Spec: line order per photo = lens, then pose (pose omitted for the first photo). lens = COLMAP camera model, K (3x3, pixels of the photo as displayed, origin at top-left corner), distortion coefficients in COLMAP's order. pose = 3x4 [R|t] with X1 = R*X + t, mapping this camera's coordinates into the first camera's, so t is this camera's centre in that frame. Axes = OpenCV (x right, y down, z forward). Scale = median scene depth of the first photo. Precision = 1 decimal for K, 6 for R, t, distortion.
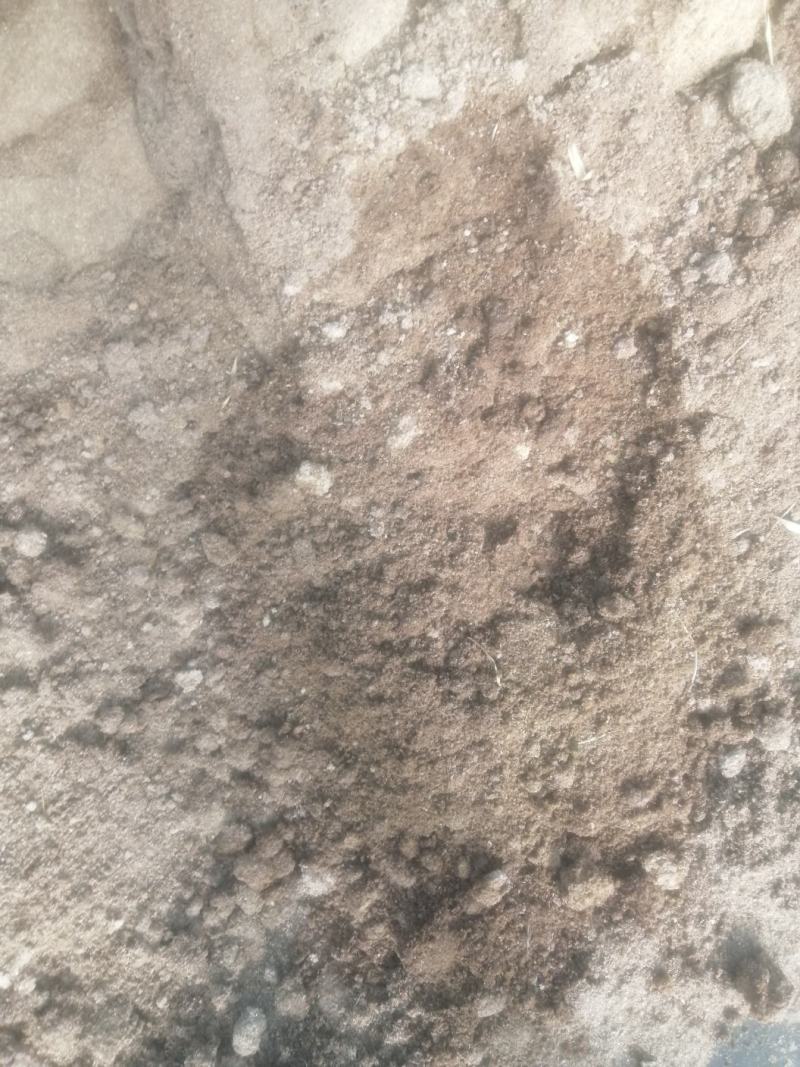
lens RADIAL K [[843.9, 0, 402.2], [0, 843.9, 532.1], [0, 0, 1]] dist [-0.001403, 0.002969]
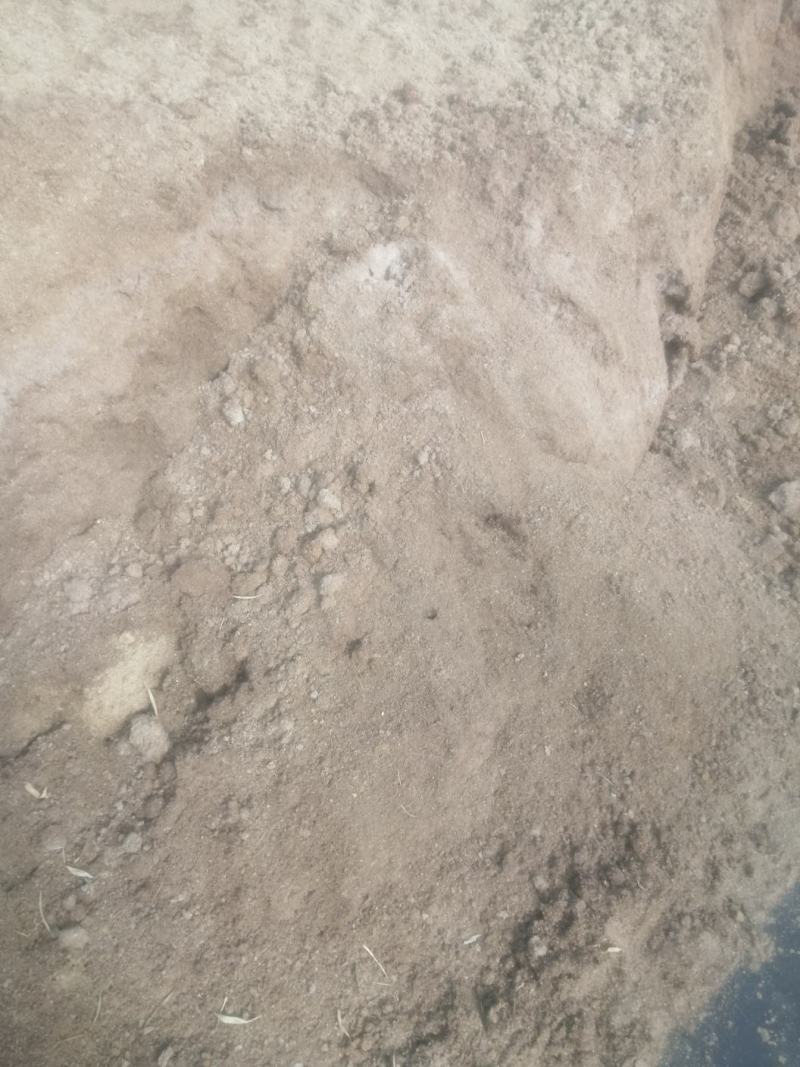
lens RADIAL K [[852.8, 0, 392.2], [0, 852.8, 536.8], [0, 0, 1]] dist [-0.000041, 0.013315]
pose [[0.977159, -0.166776, 0.131703, 0.717045], [0.211933, 0.810377, -0.546235, 0.180469], [-0.015630, 0.561671, 0.827213, -0.590440]]
